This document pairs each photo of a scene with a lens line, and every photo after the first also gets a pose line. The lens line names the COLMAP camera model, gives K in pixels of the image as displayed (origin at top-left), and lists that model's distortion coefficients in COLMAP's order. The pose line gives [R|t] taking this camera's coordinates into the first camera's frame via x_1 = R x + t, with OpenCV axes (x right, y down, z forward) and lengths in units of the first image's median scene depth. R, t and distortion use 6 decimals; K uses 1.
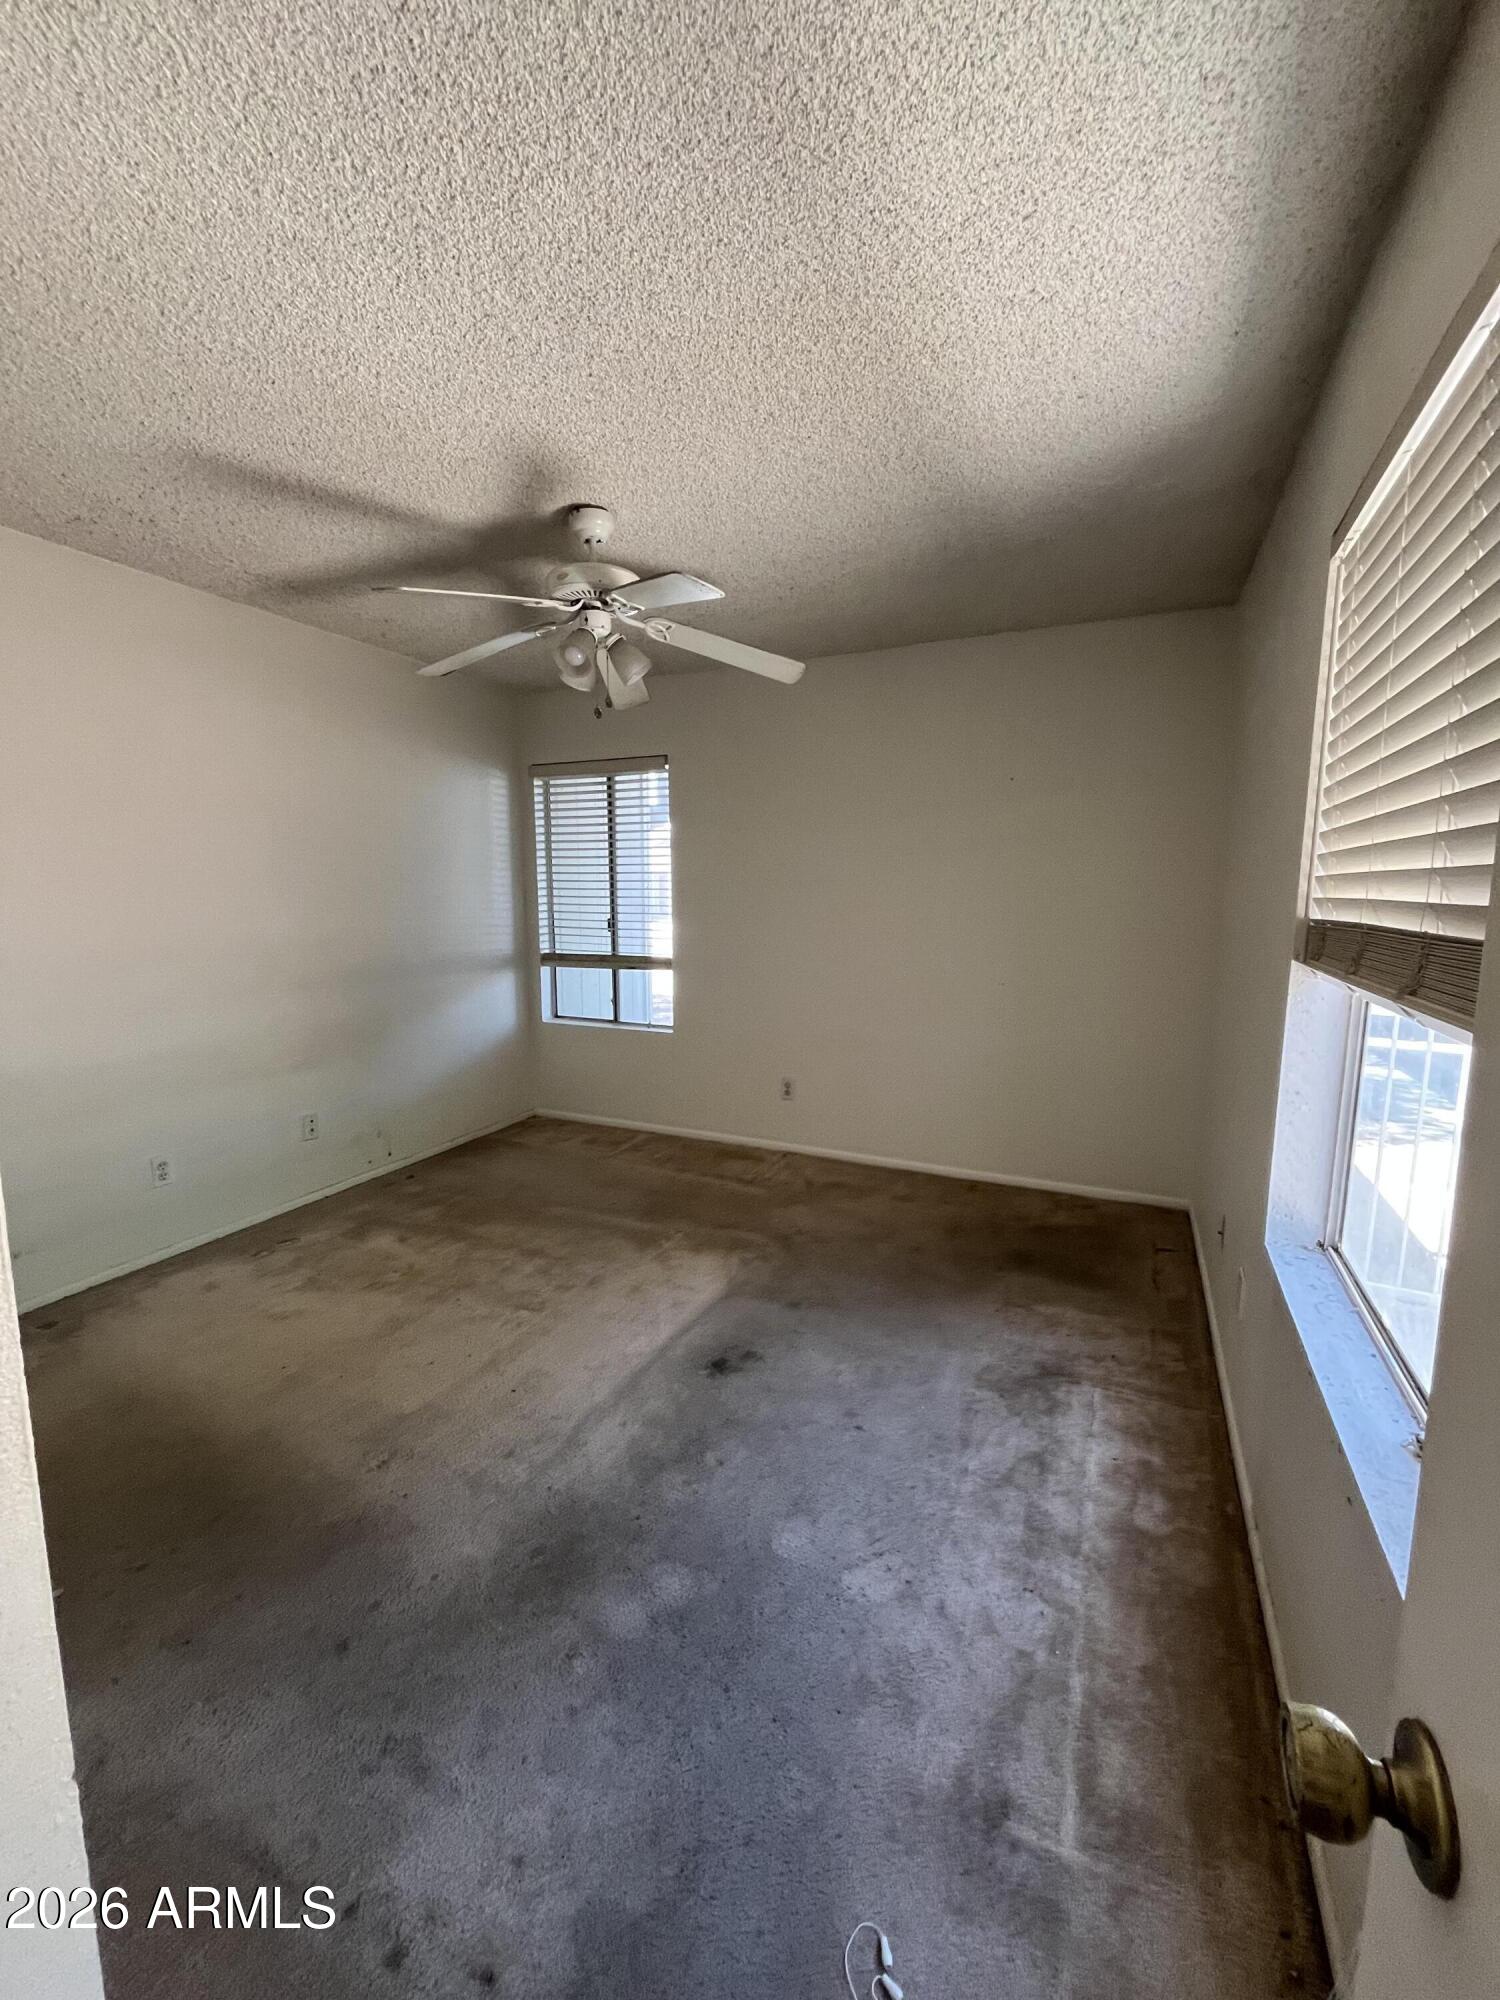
lens RADIAL K [[813.8, 0, 754.7], [0, 813.8, 1000.9], [0, 0, 1]] dist [-0.000722, 0.000050]
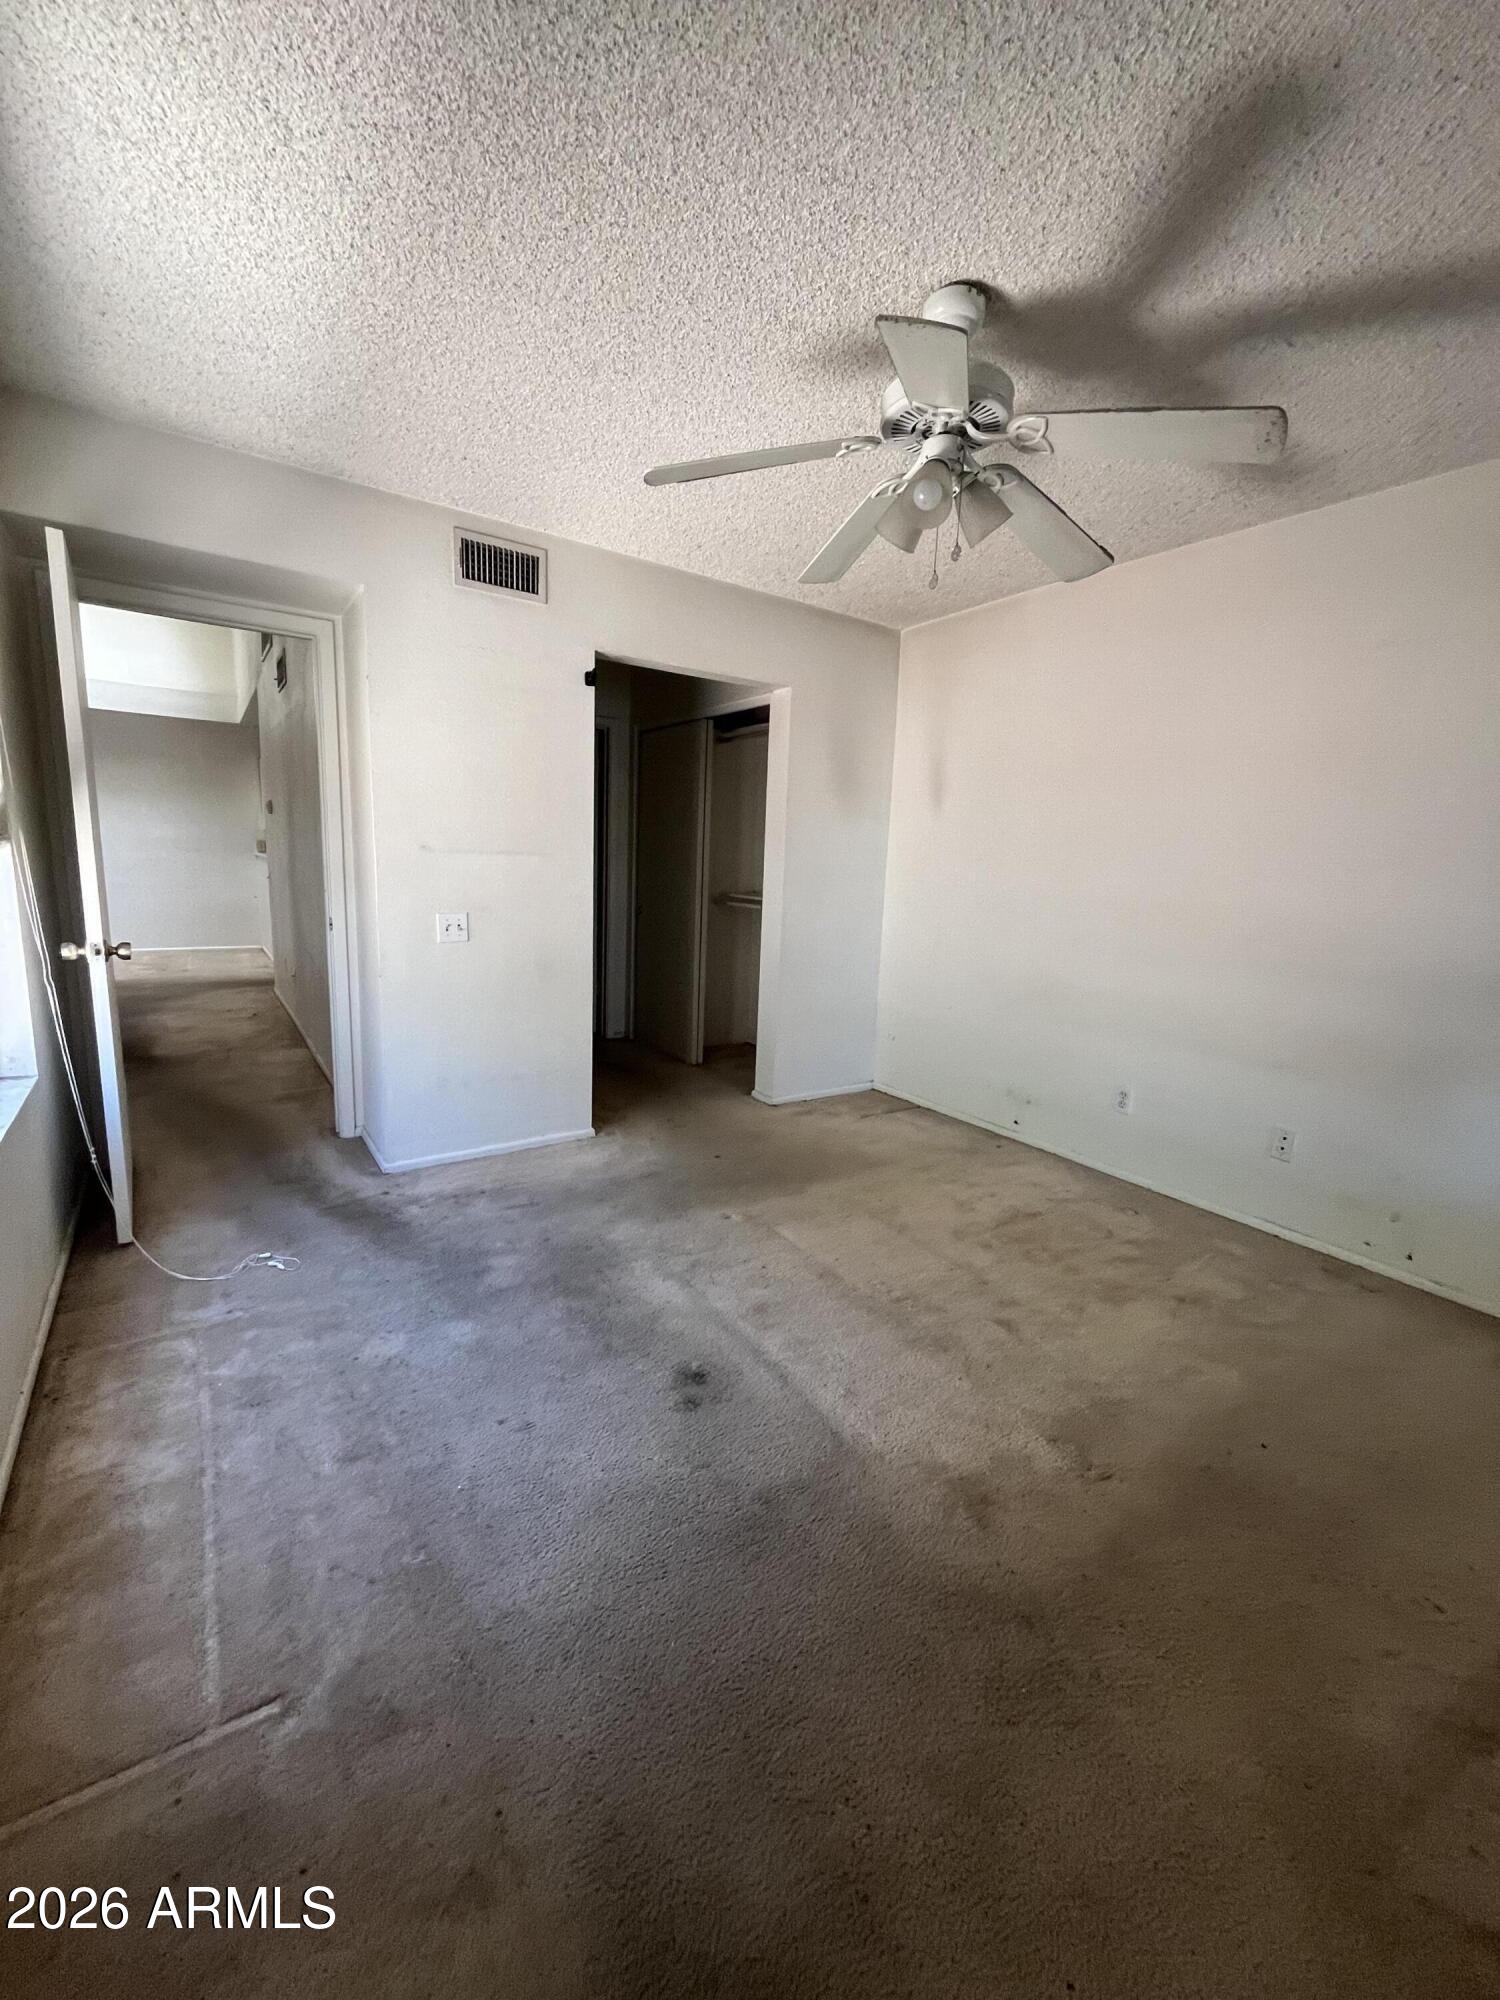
lens RADIAL K [[813.8, 0, 754.7], [0, 813.8, 1000.9], [0, 0, 1]] dist [-0.000722, 0.000050]
pose [[-0.516017, 0.129324, -0.846759, 0.568470], [-0.158629, 0.957011, 0.242832, -0.137955], [0.841762, 0.259626, -0.473319, 1.298093]]
